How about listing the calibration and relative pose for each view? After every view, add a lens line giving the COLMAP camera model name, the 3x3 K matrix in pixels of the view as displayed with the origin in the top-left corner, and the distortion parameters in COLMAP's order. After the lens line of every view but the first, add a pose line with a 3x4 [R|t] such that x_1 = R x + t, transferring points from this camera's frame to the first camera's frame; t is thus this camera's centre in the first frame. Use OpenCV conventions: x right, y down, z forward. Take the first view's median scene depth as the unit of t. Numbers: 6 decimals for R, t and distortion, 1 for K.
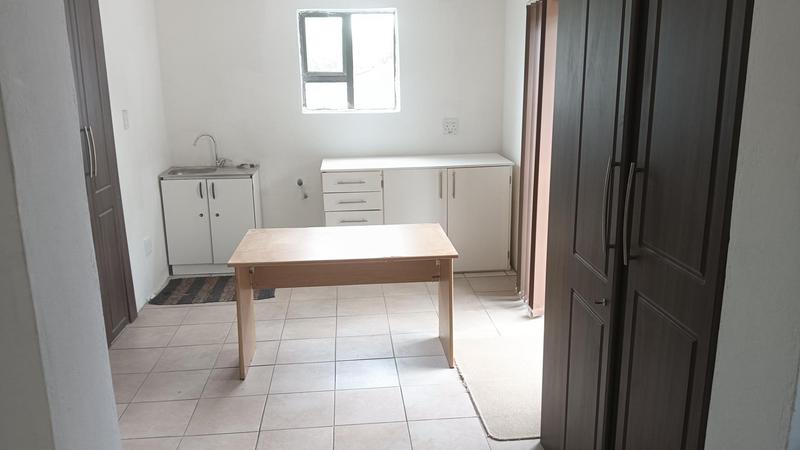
lens RADIAL K [[626.6, 0, 400.0], [0, 626.6, 225.0], [0, 0, 1]] dist [0.070648, -0.125018]
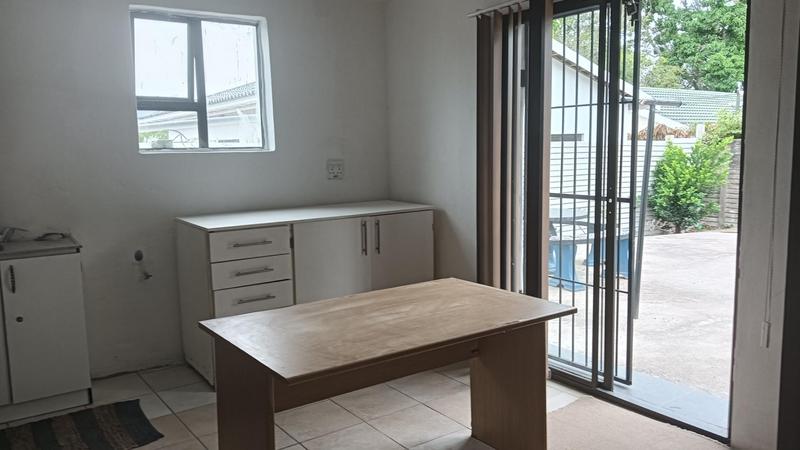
lens RADIAL K [[626.6, 0, 400.0], [0, 626.6, 225.0], [0, 0, 1]] dist [0.070648, -0.125018]
pose [[0.861777, -0.065727, 0.503011, -0.267413], [0.128240, 0.987591, -0.090660, -0.003693], [-0.490810, 0.142634, 0.859512, 0.293121]]
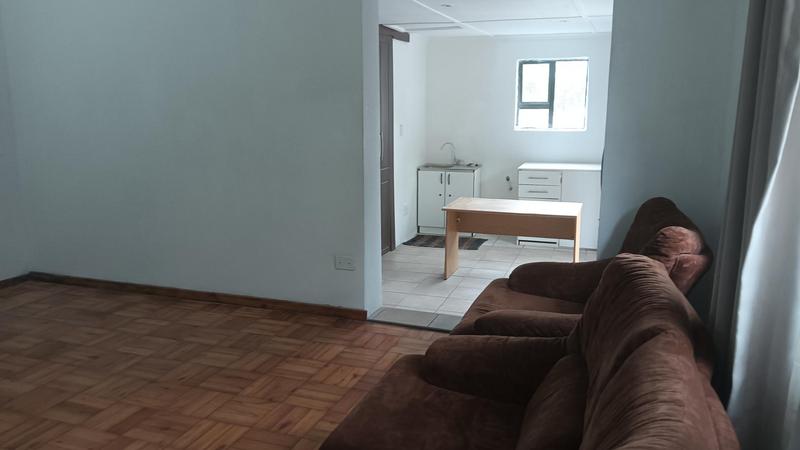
lens RADIAL K [[626.6, 0, 400.0], [0, 626.6, 225.0], [0, 0, 1]] dist [0.070648, -0.125018]
pose [[0.913200, 0.088352, -0.397819, 0.201074], [-0.103787, 0.994448, -0.017388, 0.091186], [0.394074, 0.057167, 0.917299, -0.416274]]
